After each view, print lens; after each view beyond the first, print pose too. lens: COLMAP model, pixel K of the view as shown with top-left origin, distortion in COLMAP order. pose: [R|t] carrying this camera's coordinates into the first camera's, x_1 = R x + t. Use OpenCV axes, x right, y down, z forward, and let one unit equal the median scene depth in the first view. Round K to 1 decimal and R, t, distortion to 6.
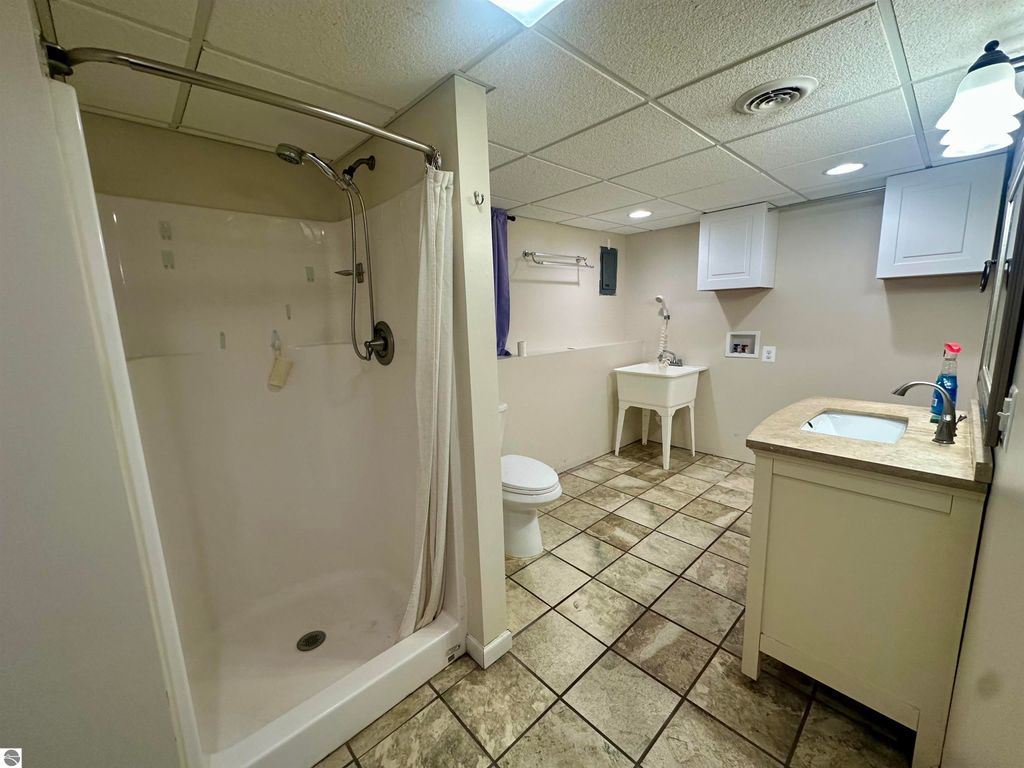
lens RADIAL K [[407.3, 0, 512.0], [0, 407.3, 384.0], [0, 0, 1]] dist [-0.000642, -0.000052]
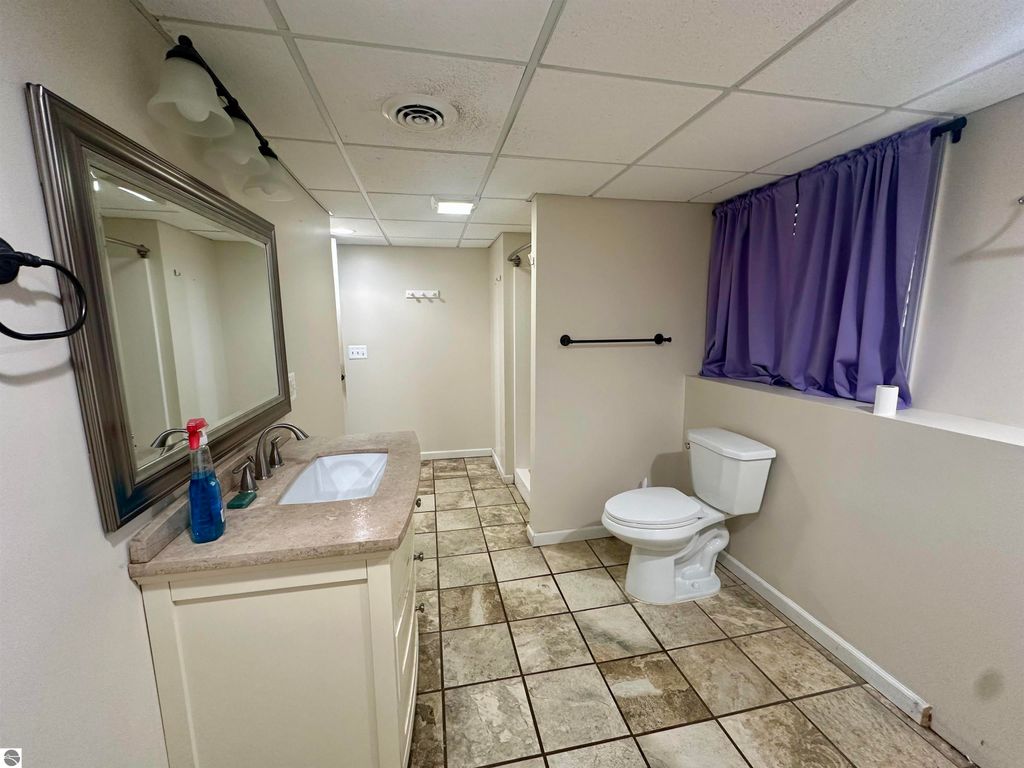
lens RADIAL K [[407.3, 0, 512.0], [0, 407.3, 384.0], [0, 0, 1]] dist [-0.000642, -0.000052]
pose [[-0.512777, 0.171298, -0.841259, 1.069973], [-0.120161, 0.955927, 0.267888, -0.291646], [0.850072, 0.238453, -0.469594, 1.324864]]
